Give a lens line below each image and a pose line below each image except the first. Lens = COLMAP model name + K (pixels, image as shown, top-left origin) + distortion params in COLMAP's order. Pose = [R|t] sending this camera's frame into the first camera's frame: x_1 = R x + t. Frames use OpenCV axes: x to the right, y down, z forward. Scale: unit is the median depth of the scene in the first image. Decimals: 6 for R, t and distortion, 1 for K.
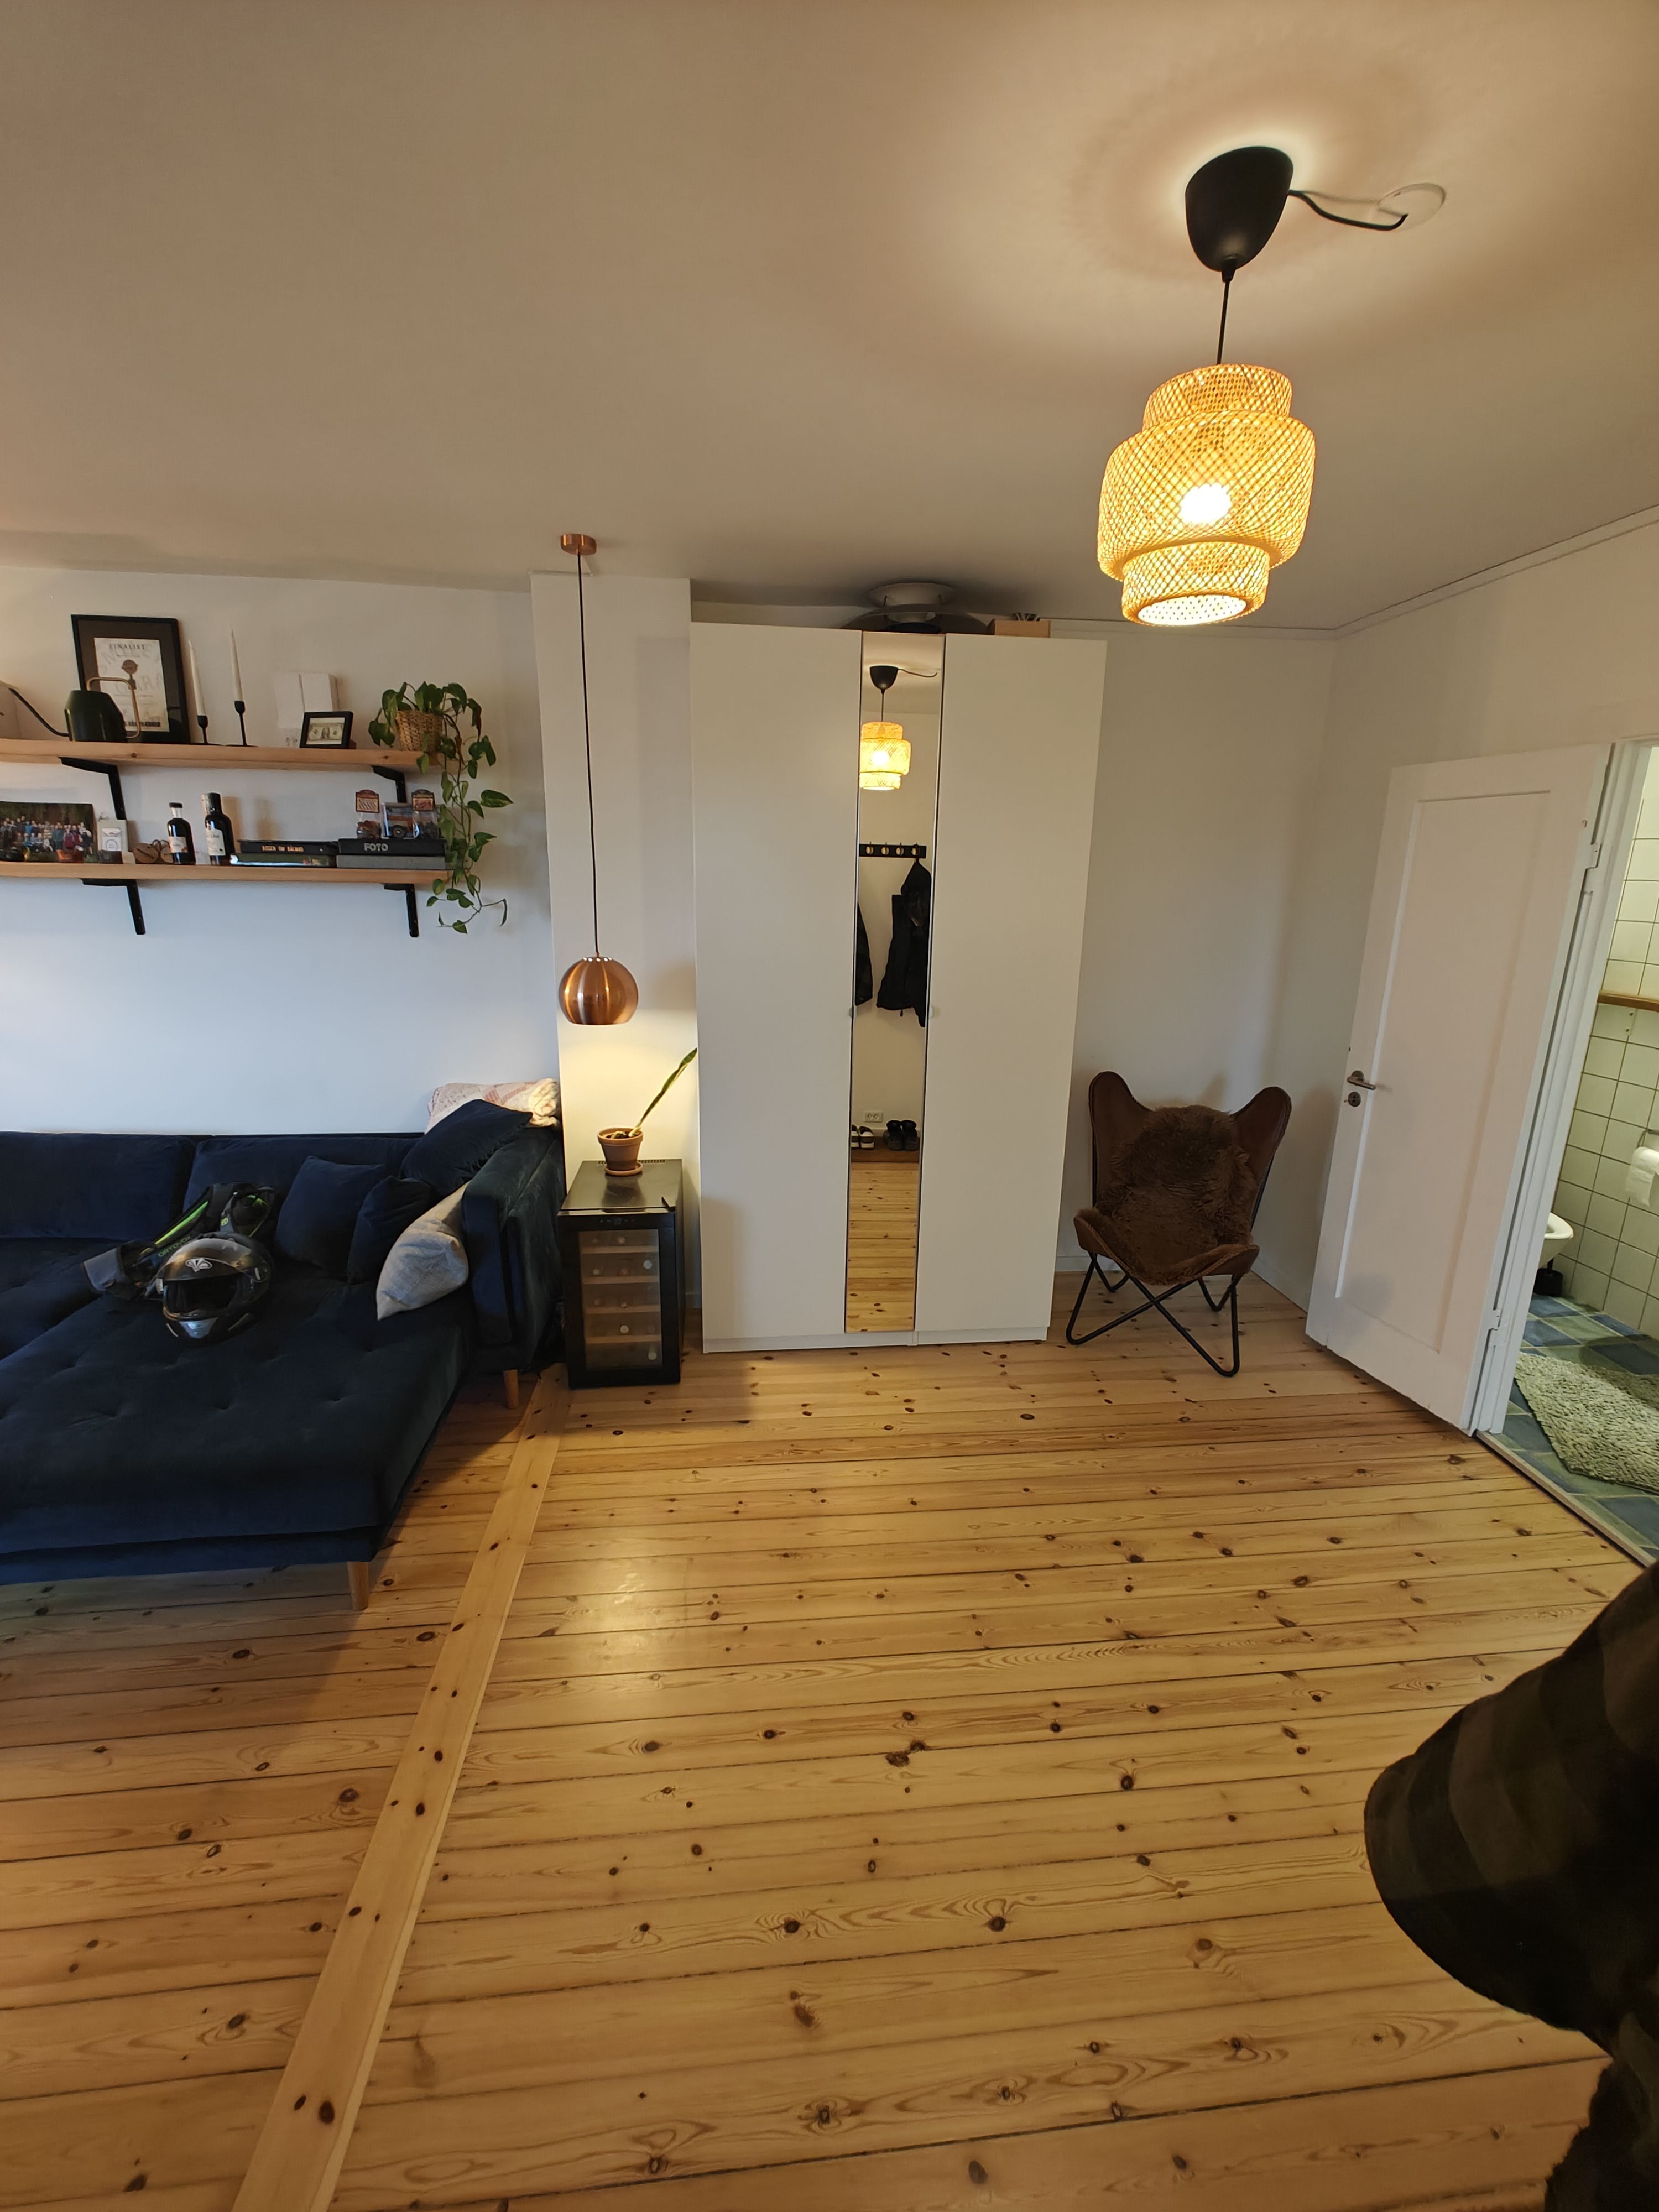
lens RADIAL K [[926.4, 0, 831.1], [0, 926.4, 1108.7], [0, 0, 1]] dist [-0.002957, 0.000449]
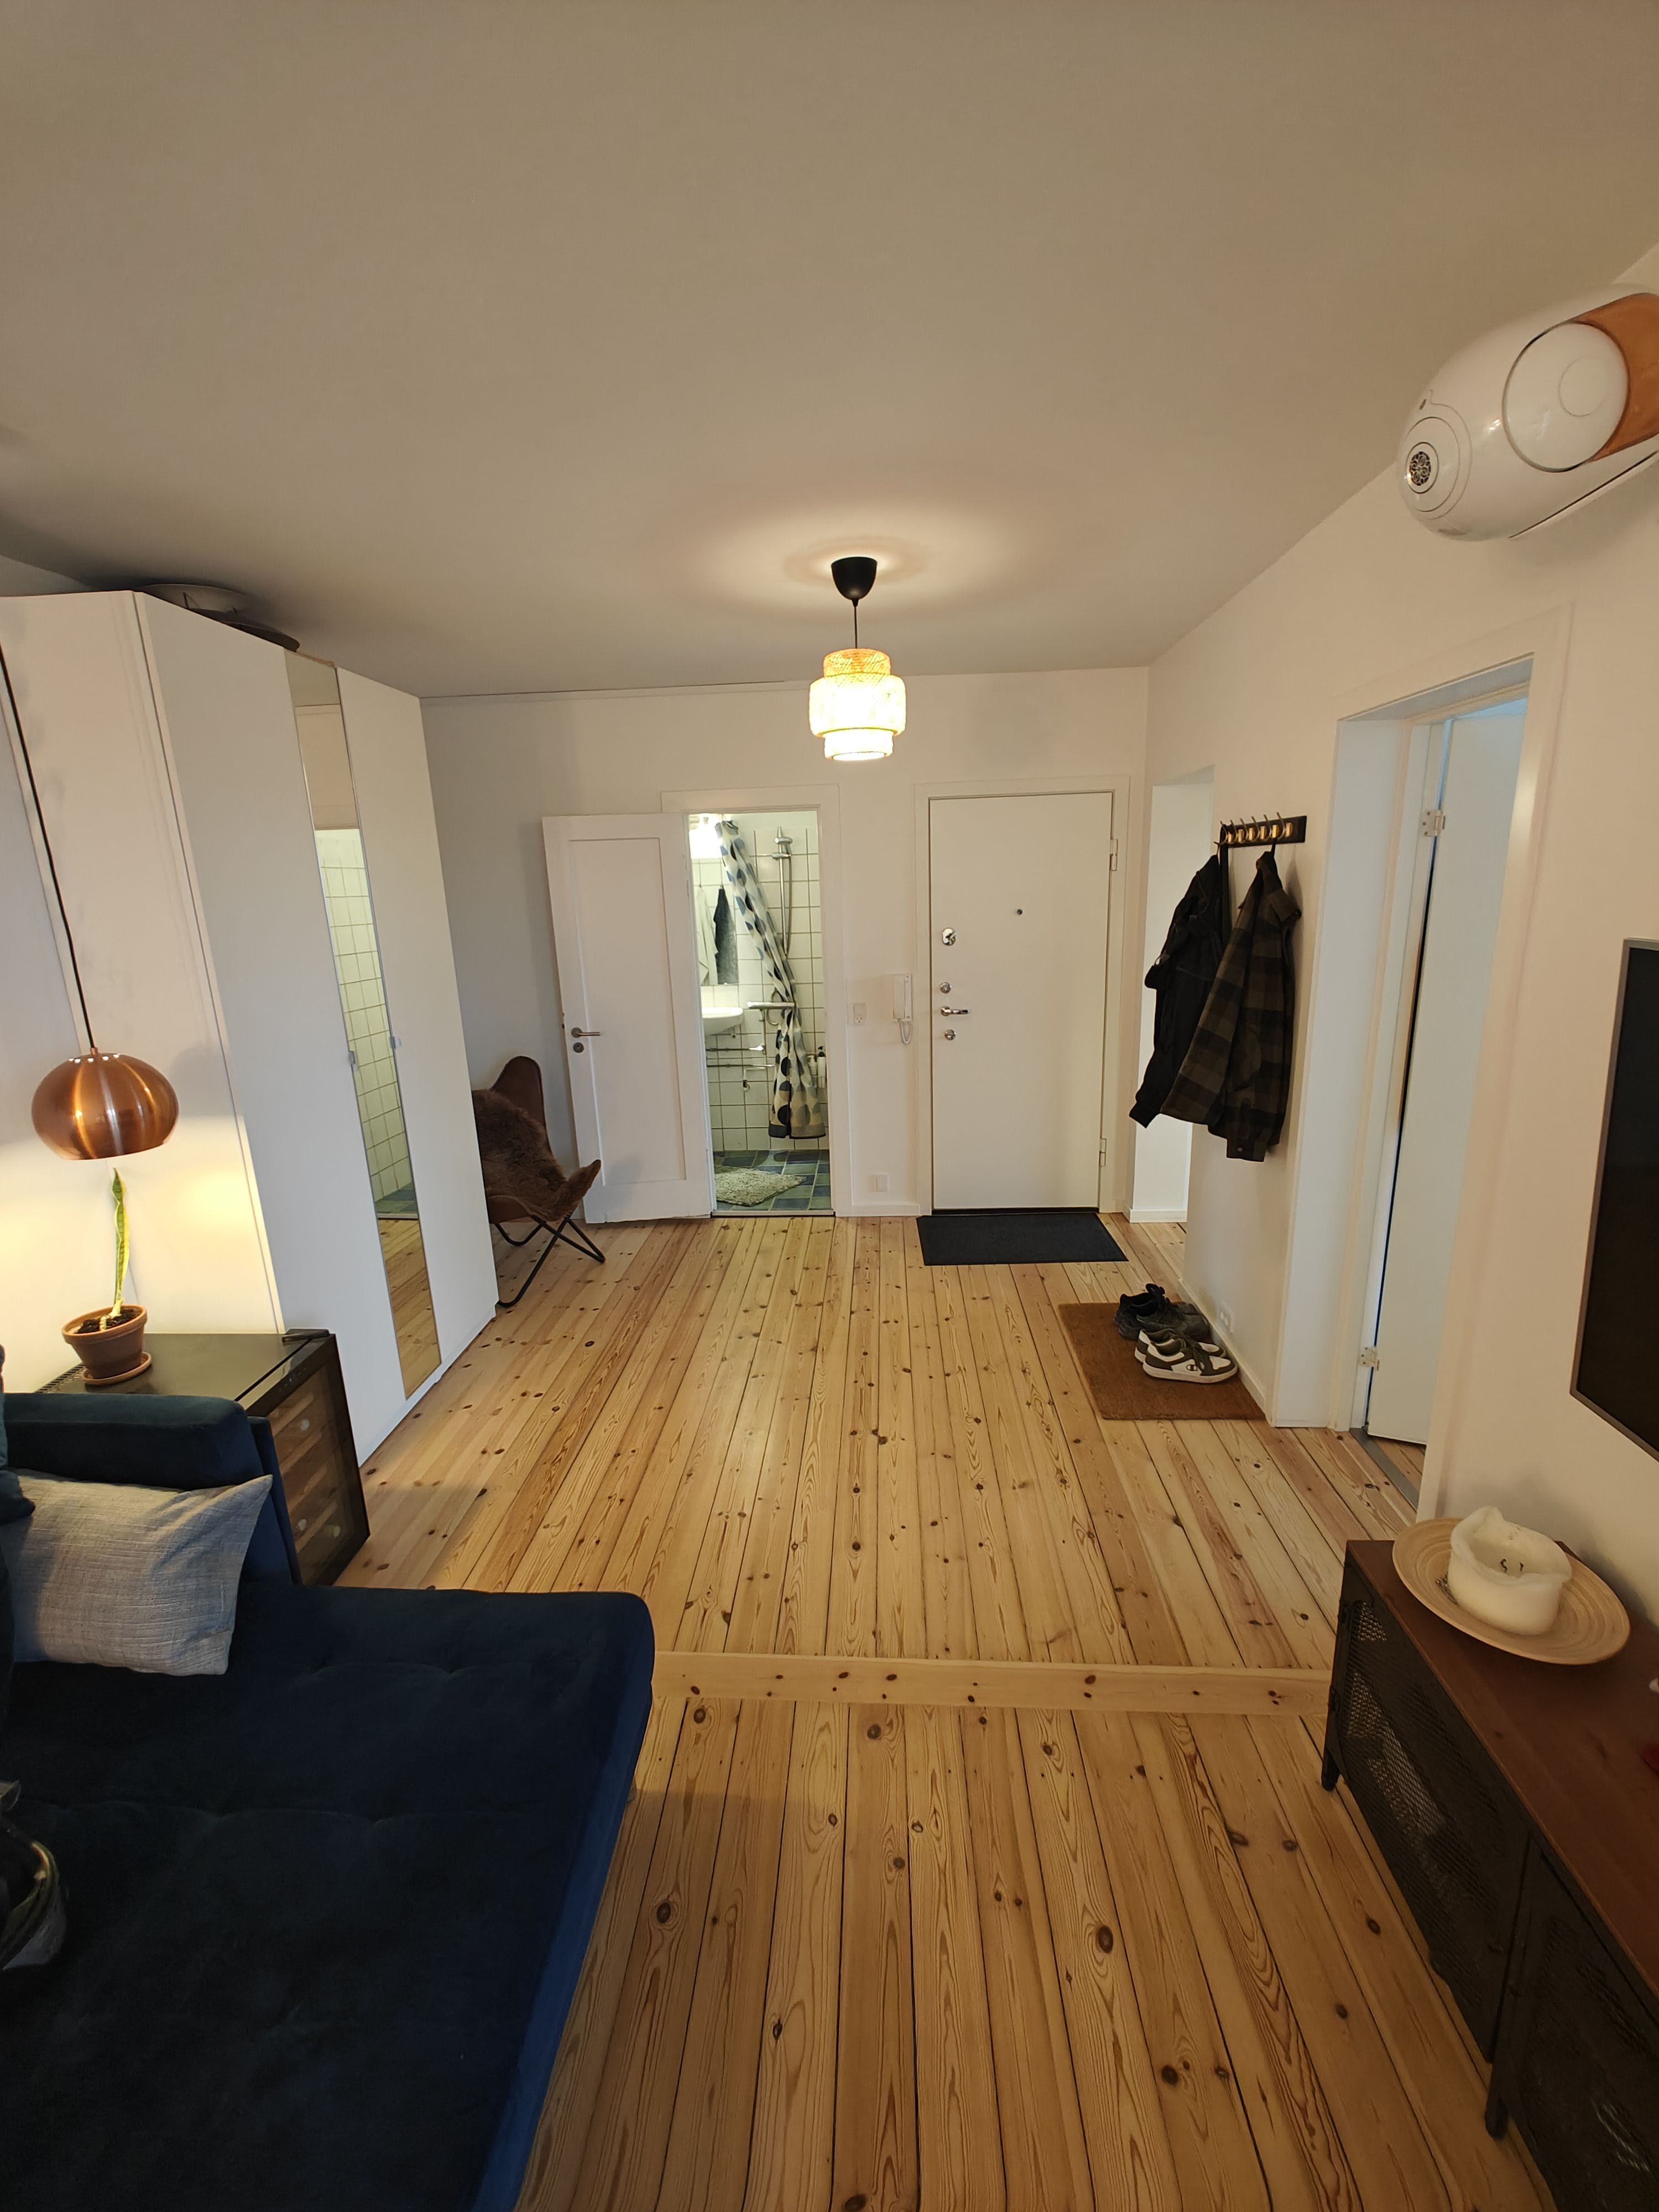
lens RADIAL K [[926.4, 0, 827.8], [0, 926.4, 1103.0], [0, 0, 1]] dist [-0.002957, 0.000449]
pose [[0.165983, -0.253545, 0.952977, -0.861299], [0.279401, 0.938873, 0.201129, -0.125355], [-0.945719, 0.232878, 0.226677, 0.385997]]
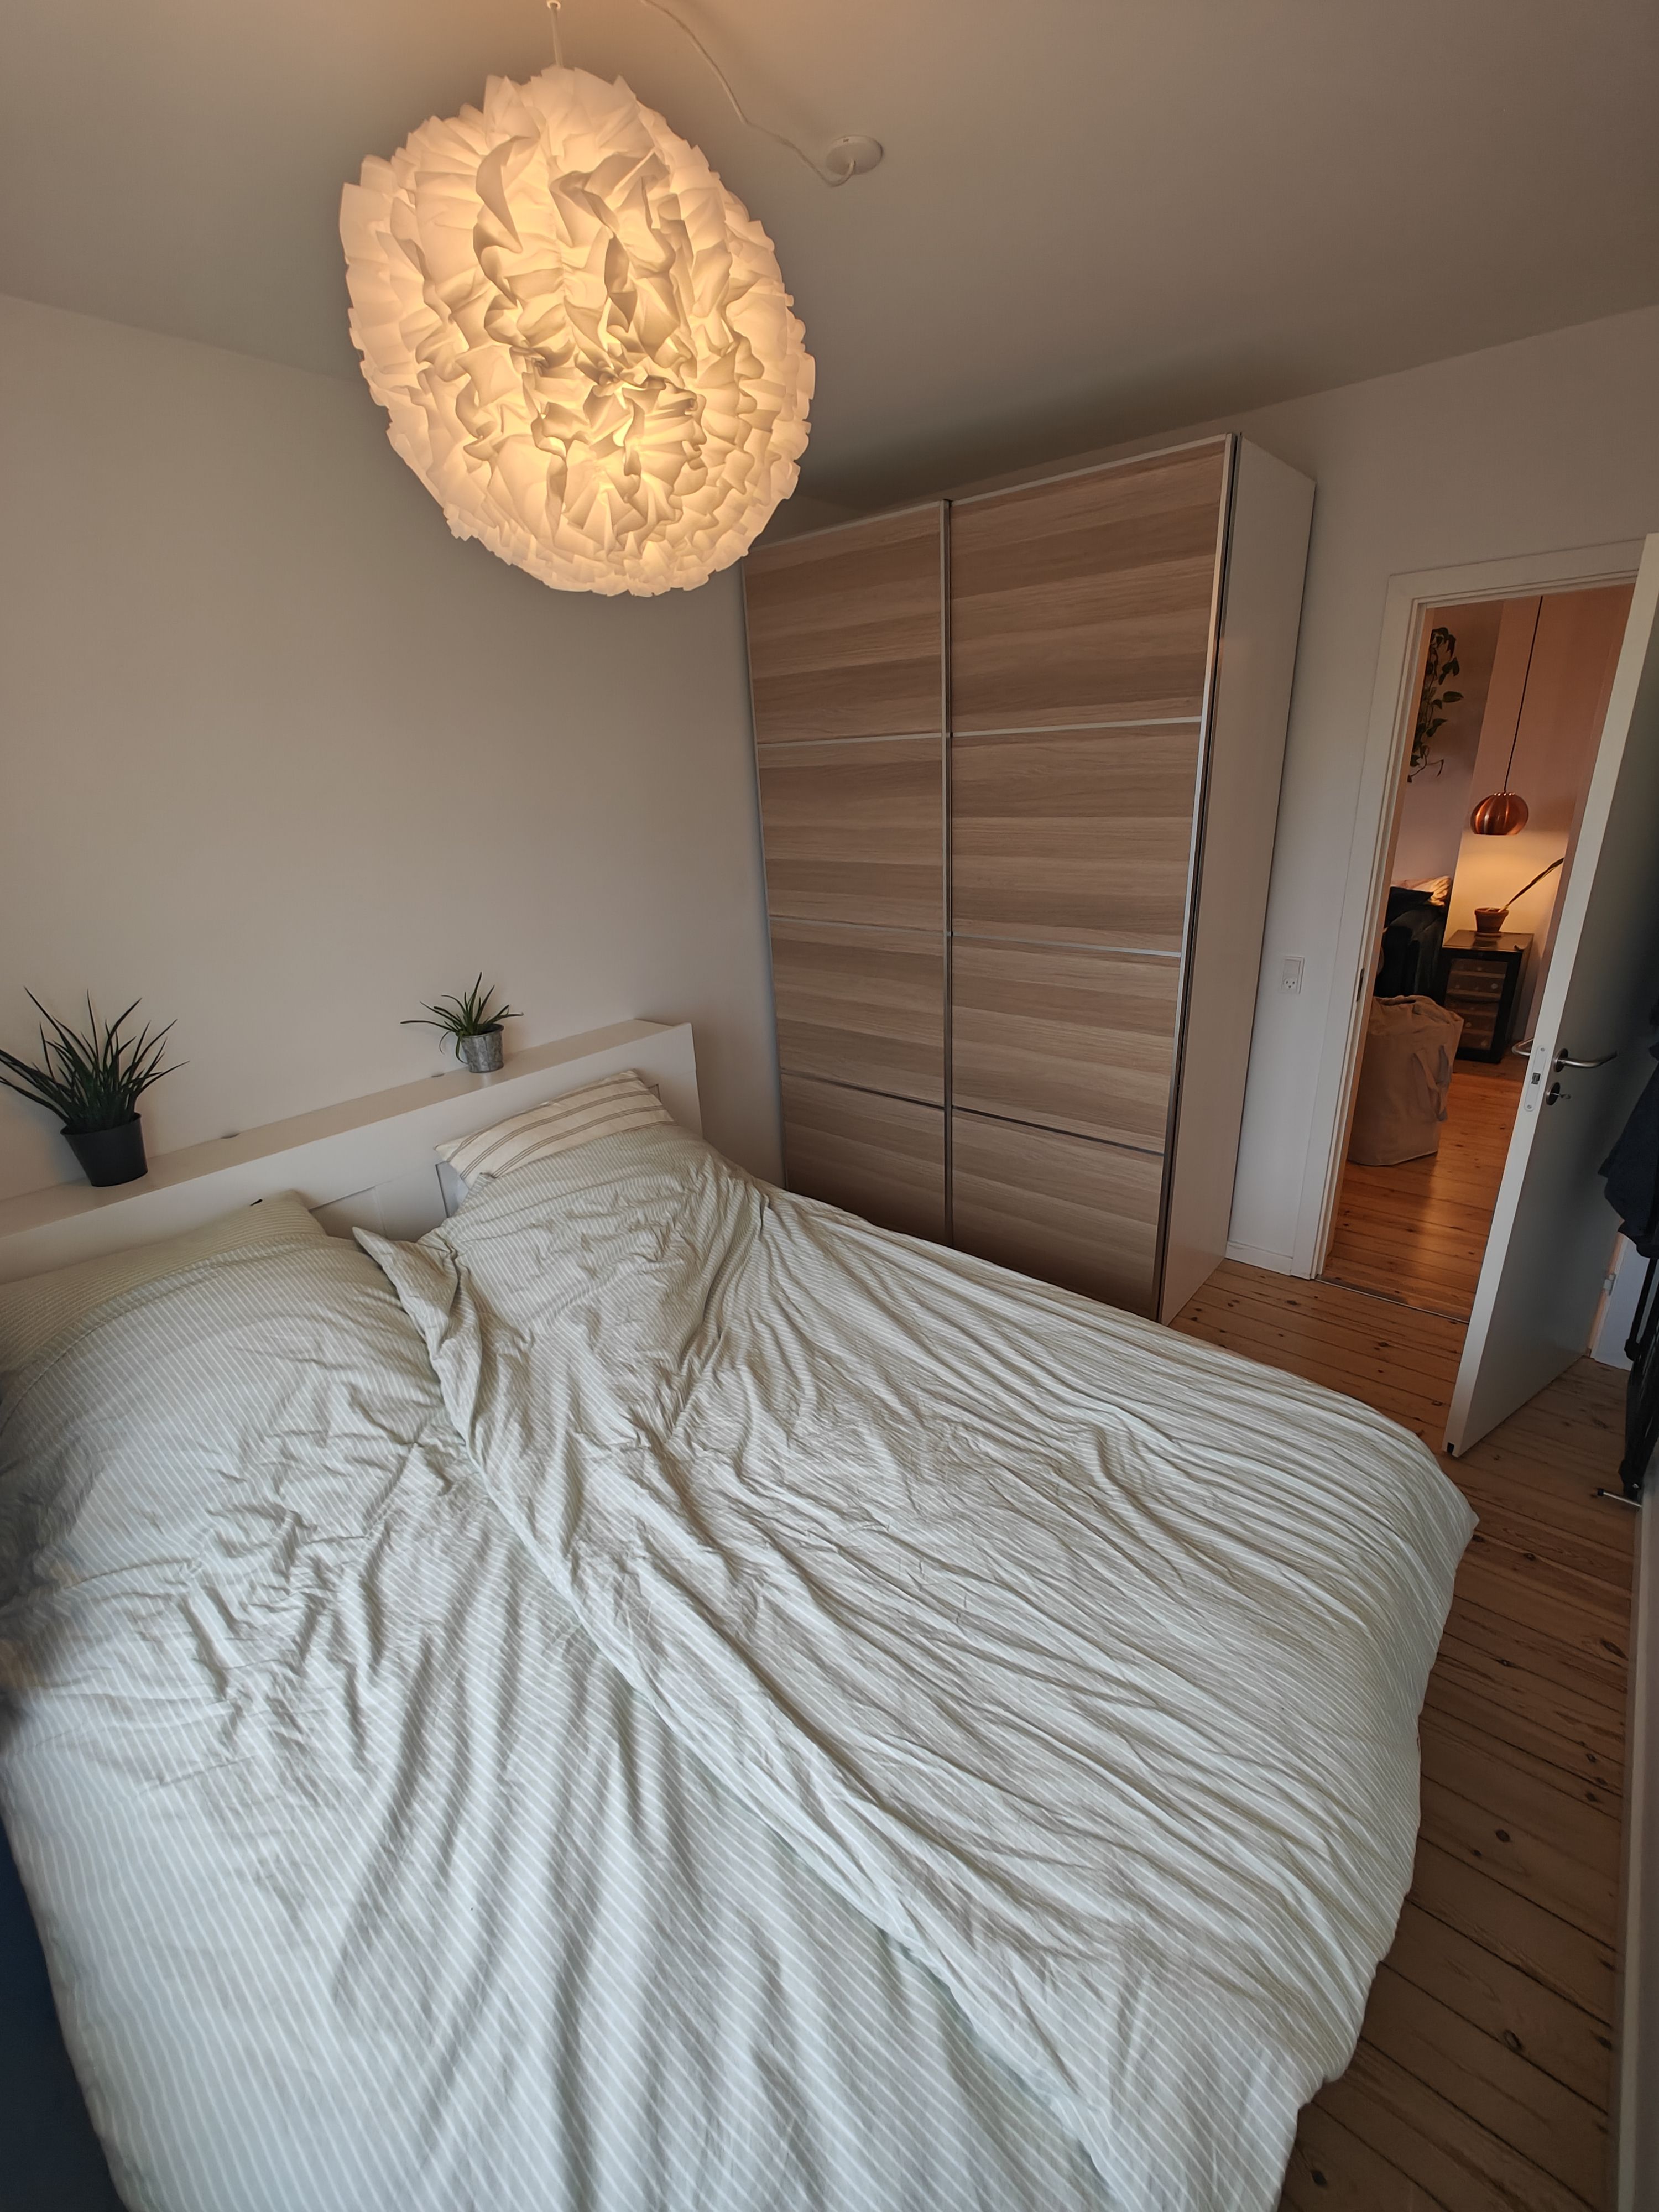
lens RADIAL K [[926.4, 0, 845.1], [0, 926.4, 1104.8], [0, 0, 1]] dist [-0.002957, 0.000449]
pose [[0.690906, 0.207272, -0.692594, 0.203881], [-0.129695, 0.978013, 0.163310, 0.279024], [0.711216, -0.023005, 0.702597, -1.064750]]
